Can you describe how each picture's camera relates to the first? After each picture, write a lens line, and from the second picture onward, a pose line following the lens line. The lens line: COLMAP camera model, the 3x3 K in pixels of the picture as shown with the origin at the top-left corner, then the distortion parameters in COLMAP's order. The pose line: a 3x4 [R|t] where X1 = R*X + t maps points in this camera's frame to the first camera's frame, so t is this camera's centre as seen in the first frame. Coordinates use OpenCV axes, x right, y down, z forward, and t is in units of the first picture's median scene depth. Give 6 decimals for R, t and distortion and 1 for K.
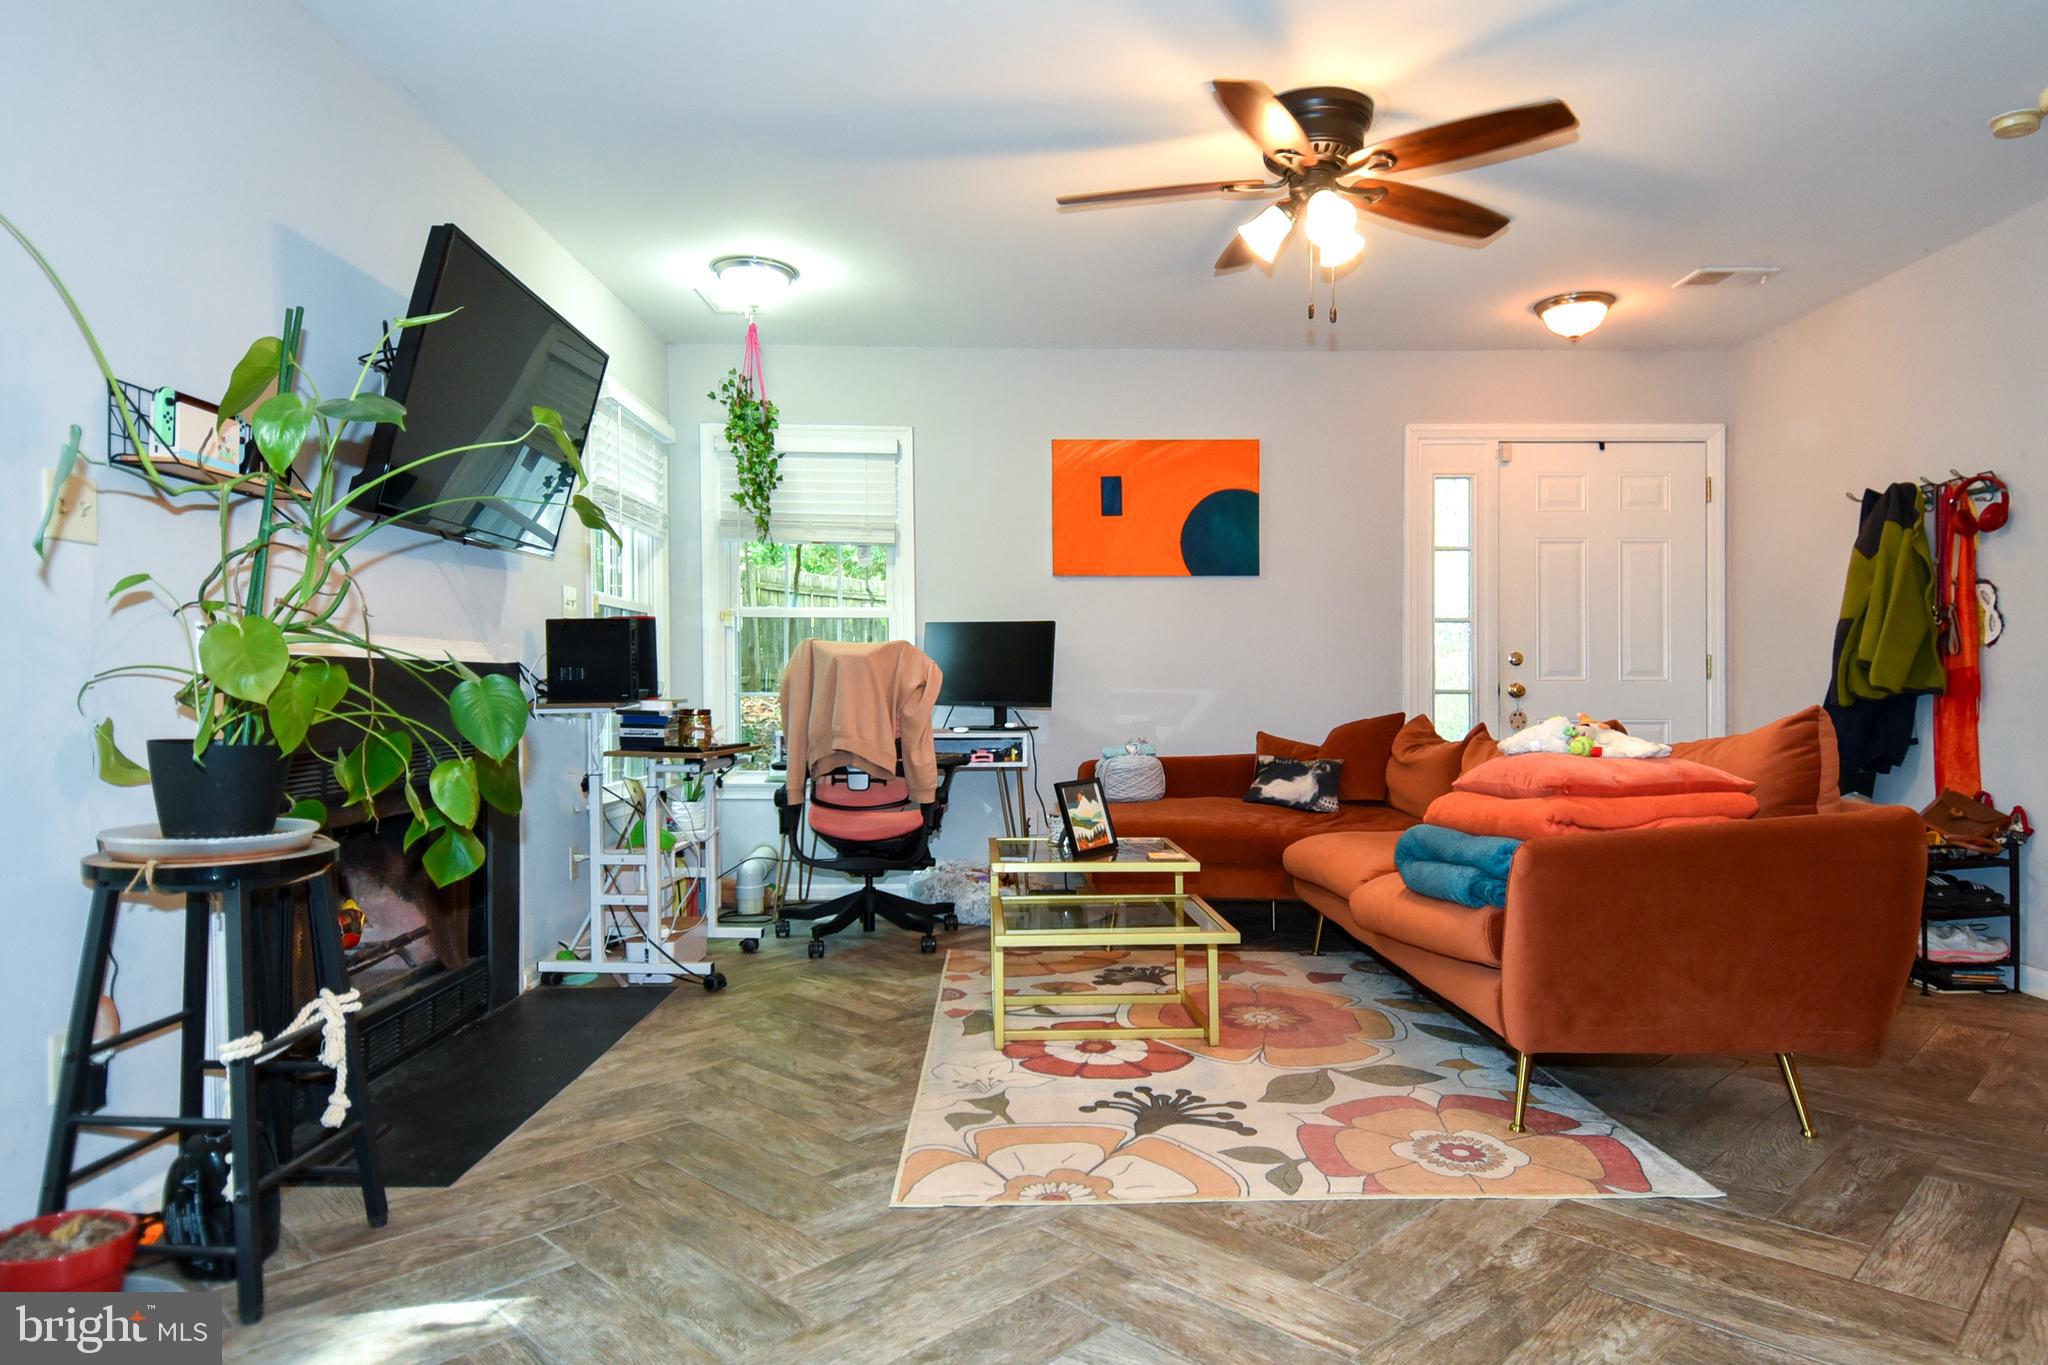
lens RADIAL K [[1162.5, 0, 1104.4], [0, 1162.5, 682.8], [0, 0, 1]] dist [0.000888, -0.017671]
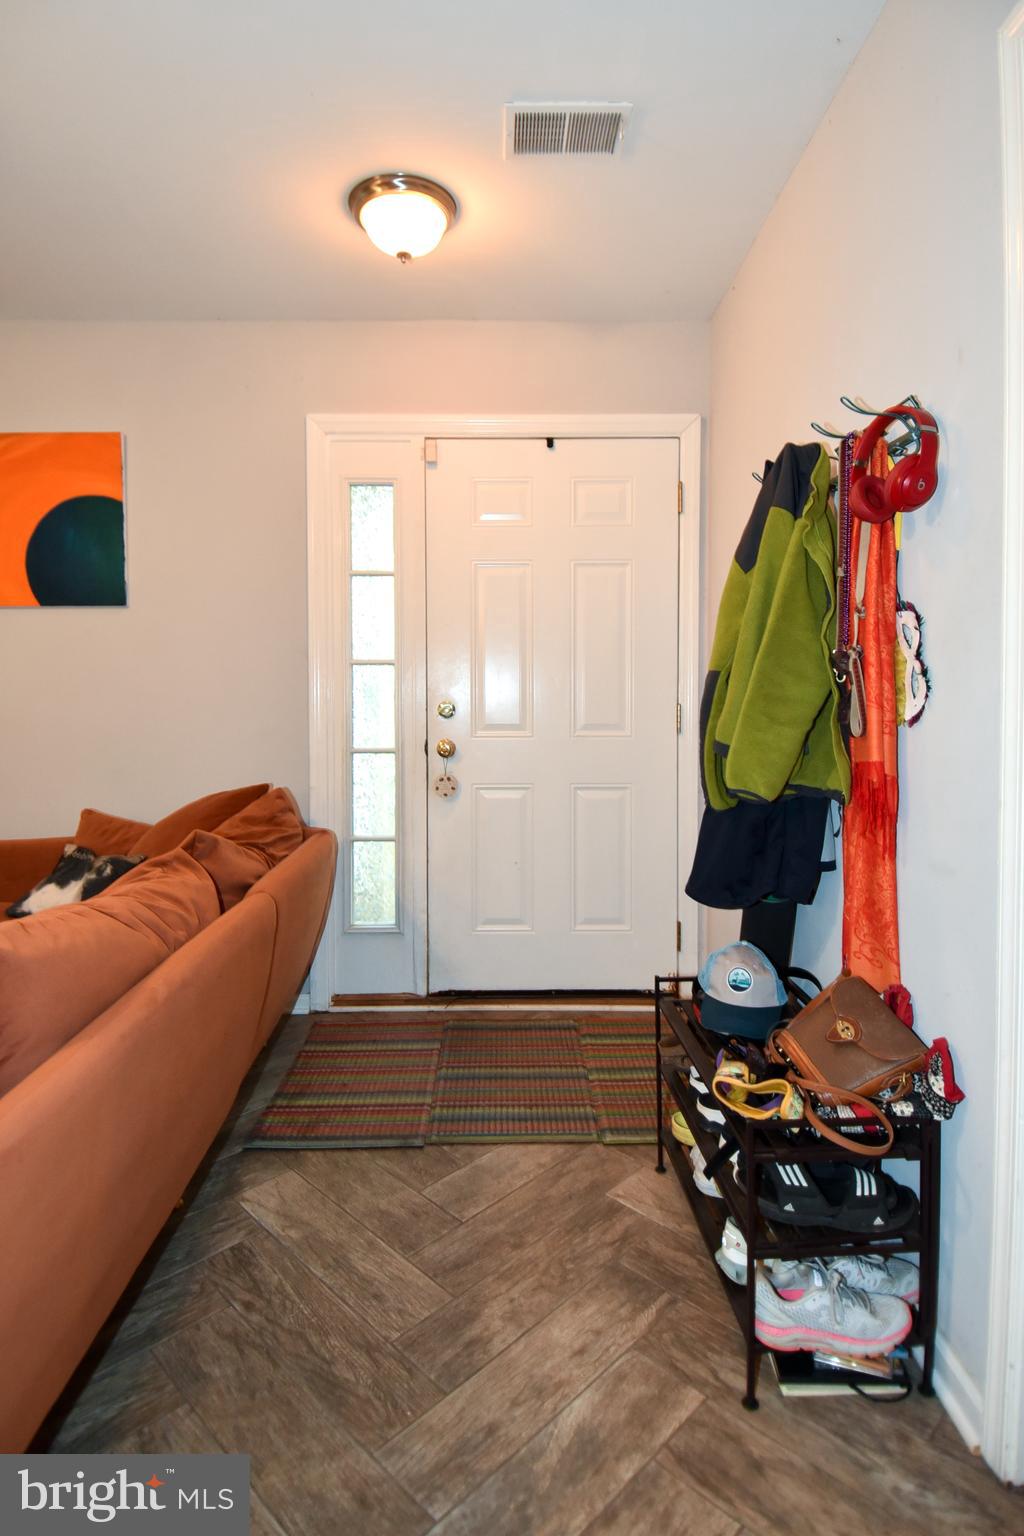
lens RADIAL K [[822.1, 0, 541.7], [0, 822.1, 710.1], [0, 0, 1]] dist [0.061121, -0.065511]
pose [[0.999481, -0.006054, 0.031650, 0.545162], [0.005278, 0.999685, 0.024555, -0.046473], [-0.031789, -0.024375, 0.999197, 0.577664]]
